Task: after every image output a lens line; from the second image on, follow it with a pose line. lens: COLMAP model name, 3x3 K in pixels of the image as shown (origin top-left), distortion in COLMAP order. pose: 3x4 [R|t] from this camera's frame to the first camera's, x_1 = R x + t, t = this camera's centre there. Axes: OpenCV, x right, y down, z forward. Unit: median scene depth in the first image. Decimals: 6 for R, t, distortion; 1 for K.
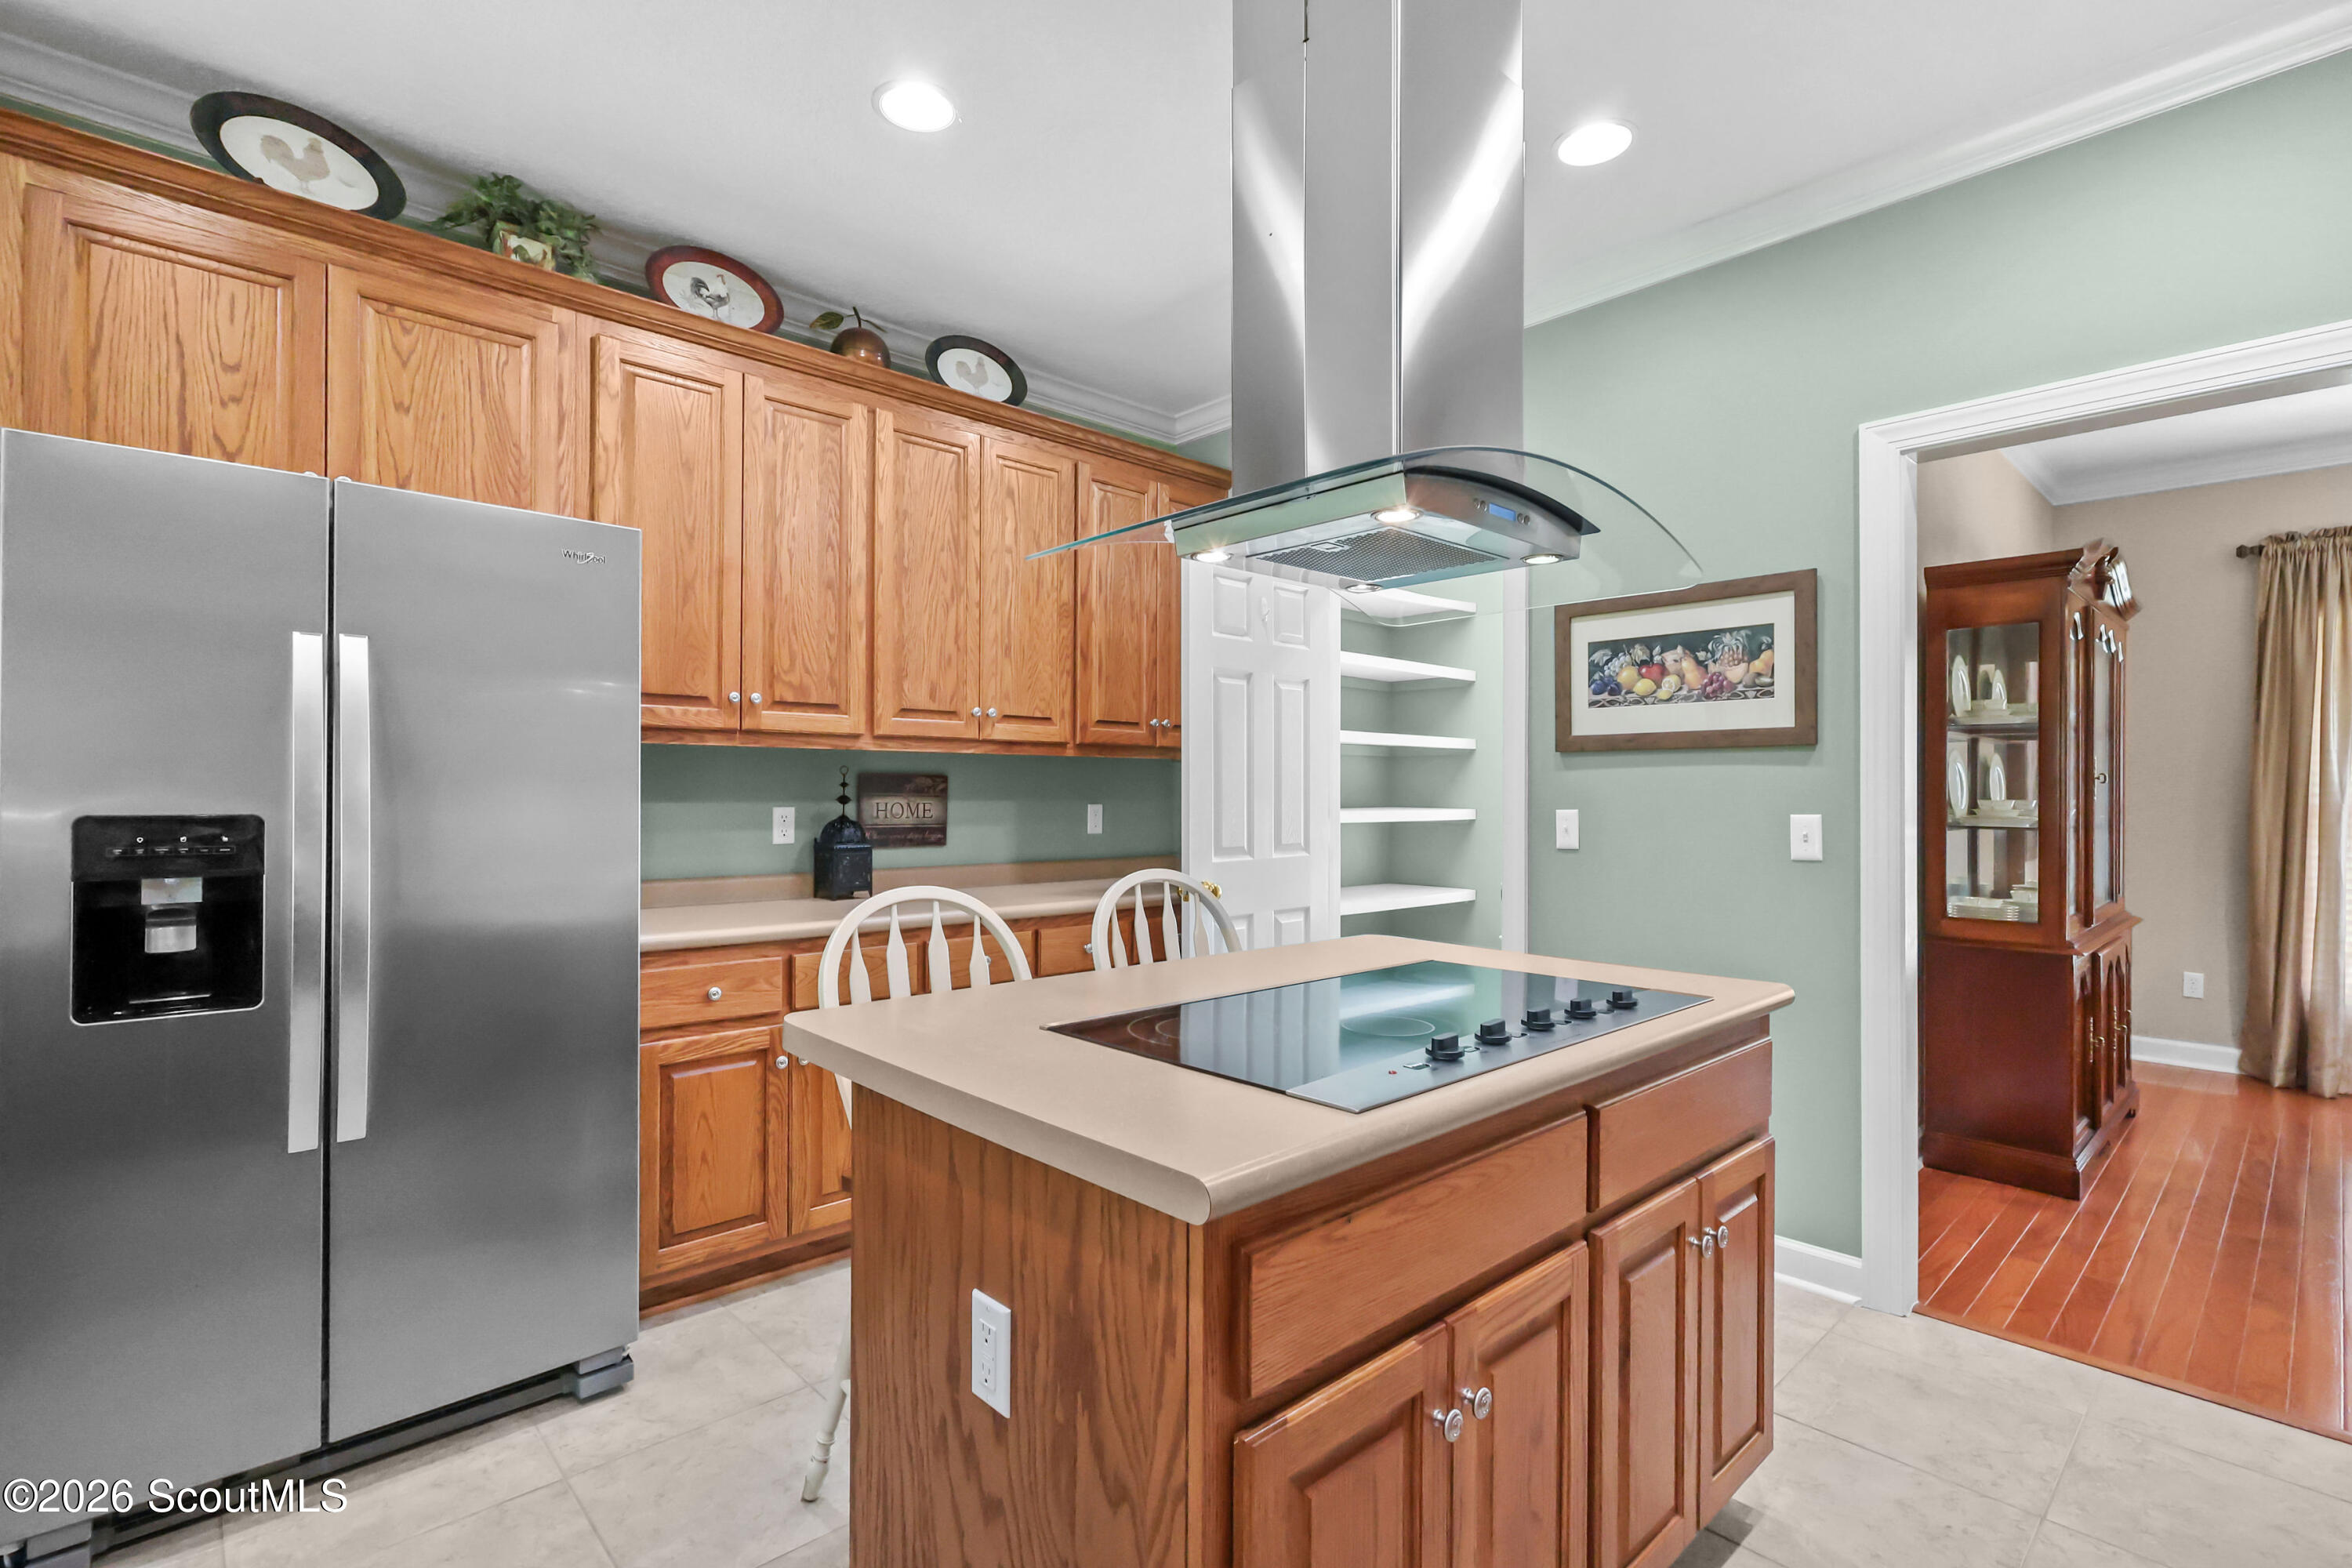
lens RADIAL K [[1077.6, 0, 1163.8], [0, 1077.6, 789.1], [0, 0, 1]] dist [-0.003562, 0.001448]
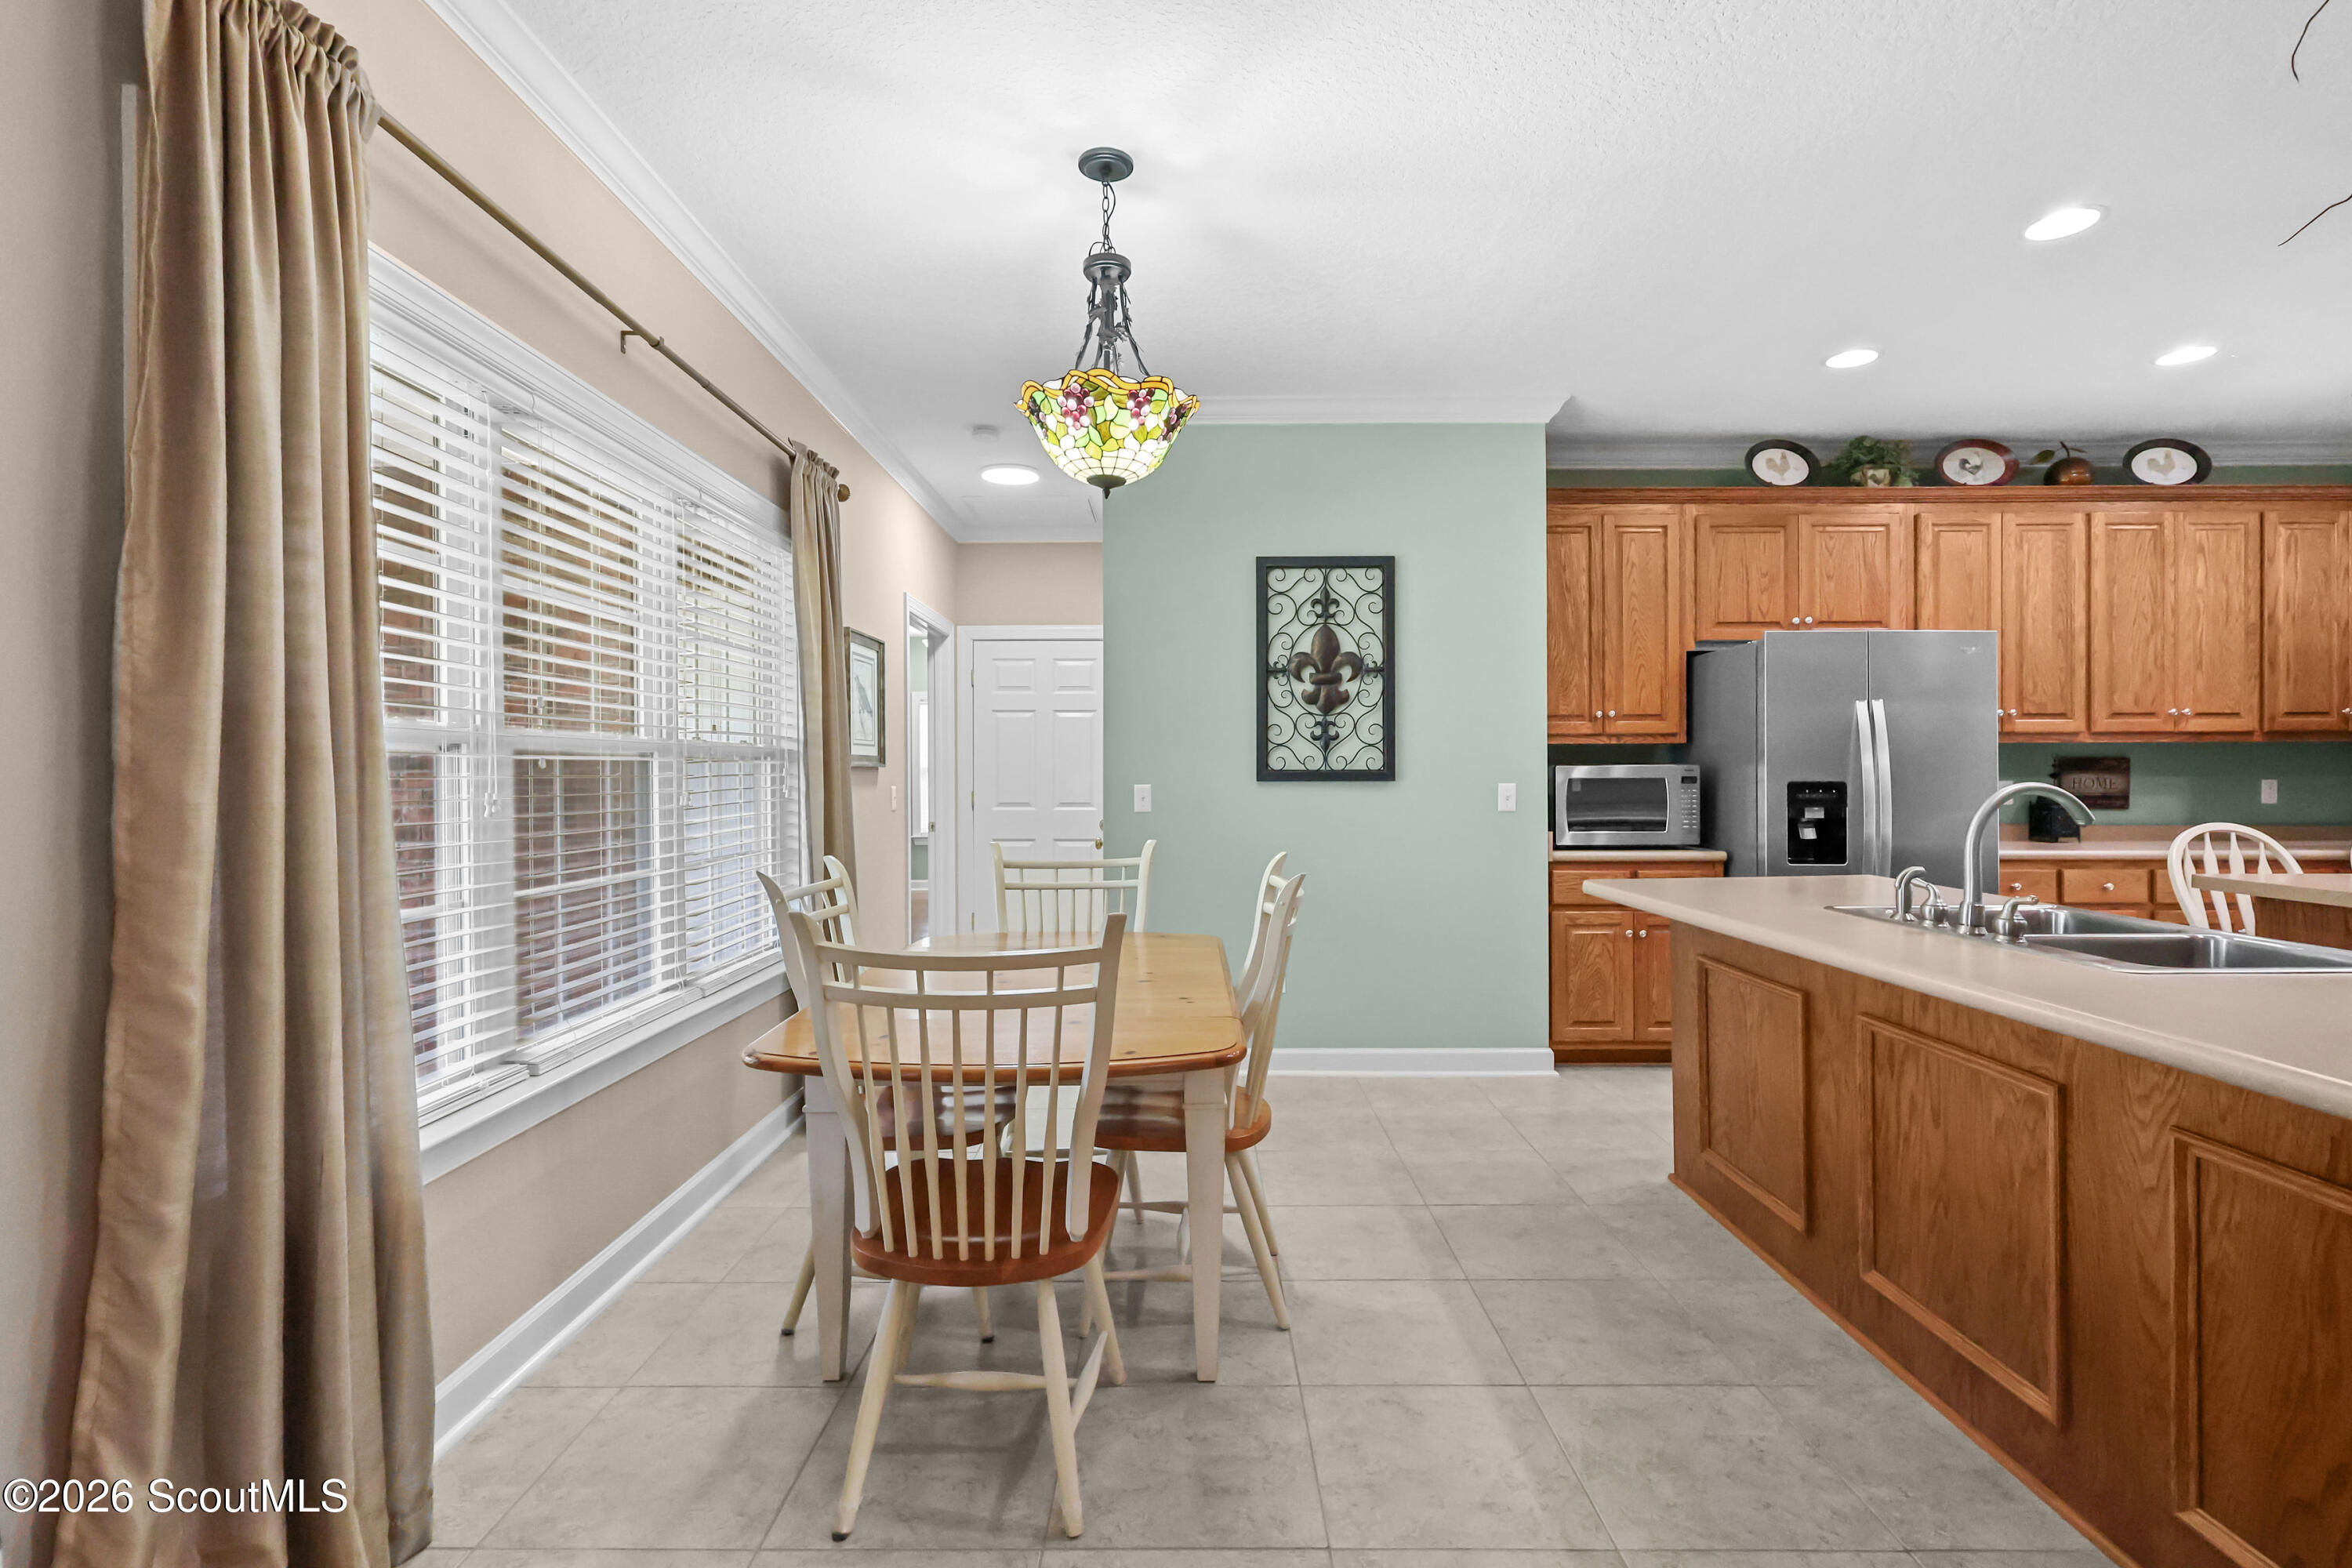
lens RADIAL K [[1077.6, 0, 1176.4], [0, 1077.6, 777.2], [0, 0, 1]] dist [-0.003562, 0.001448]
pose [[0.730436, -0.004891, -0.682964, -0.174255], [0.007946, 0.999968, 0.001337, 0.000245], [0.682935, -0.006404, 0.730451, -0.935328]]
